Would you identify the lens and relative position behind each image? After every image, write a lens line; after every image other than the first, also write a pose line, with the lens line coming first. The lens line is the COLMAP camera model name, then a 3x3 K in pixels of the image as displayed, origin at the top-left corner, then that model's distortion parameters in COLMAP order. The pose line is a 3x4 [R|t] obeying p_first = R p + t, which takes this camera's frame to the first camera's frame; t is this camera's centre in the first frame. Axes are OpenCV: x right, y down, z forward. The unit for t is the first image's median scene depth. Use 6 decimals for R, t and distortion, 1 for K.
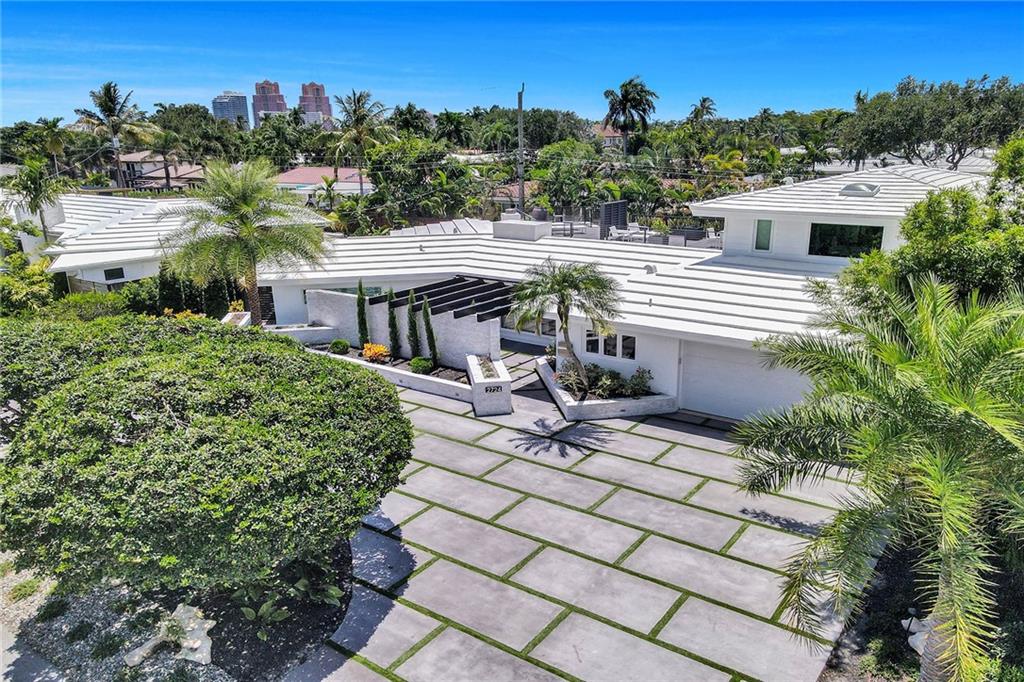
lens RADIAL K [[753.4, 0, 515.4], [0, 753.4, 362.1], [0, 0, 1]] dist [0.018287, 0.001798]
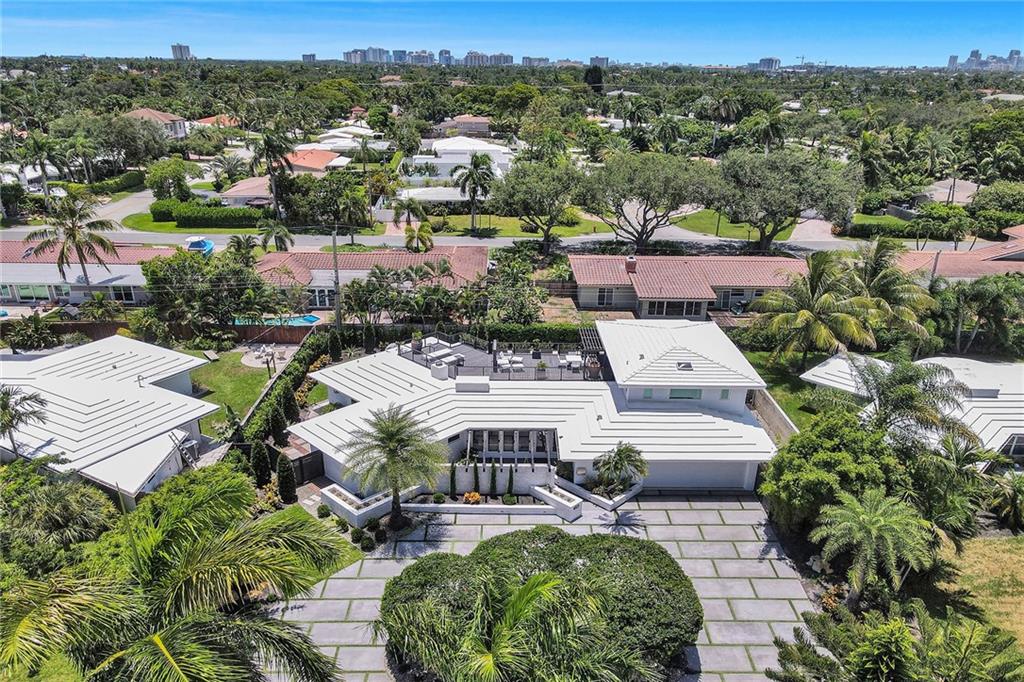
lens RADIAL K [[759.3, 0, 502.0], [0, 759.3, 366.0], [0, 0, 1]] dist [-0.001159, 0.048801]
pose [[0.808854, -0.198190, 0.553603, -1.285972], [0.150818, 0.979916, 0.130453, -0.649256], [-0.568339, -0.022024, 0.822499, -0.530899]]
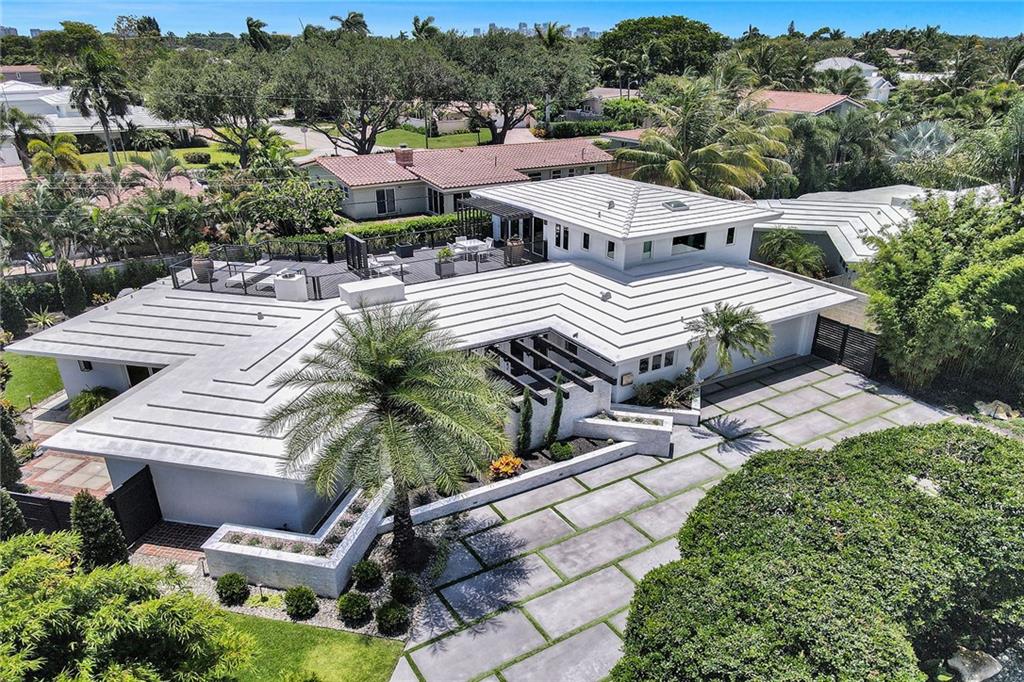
lens RADIAL K [[759.3, 0, 502.0], [0, 759.3, 366.0], [0, 0, 1]] dist [-0.001159, 0.048801]
pose [[0.383670, -0.348230, 0.855297, -1.170752], [0.266078, 0.928586, 0.258711, -0.456381], [-0.884307, 0.128315, 0.448927, 0.745168]]
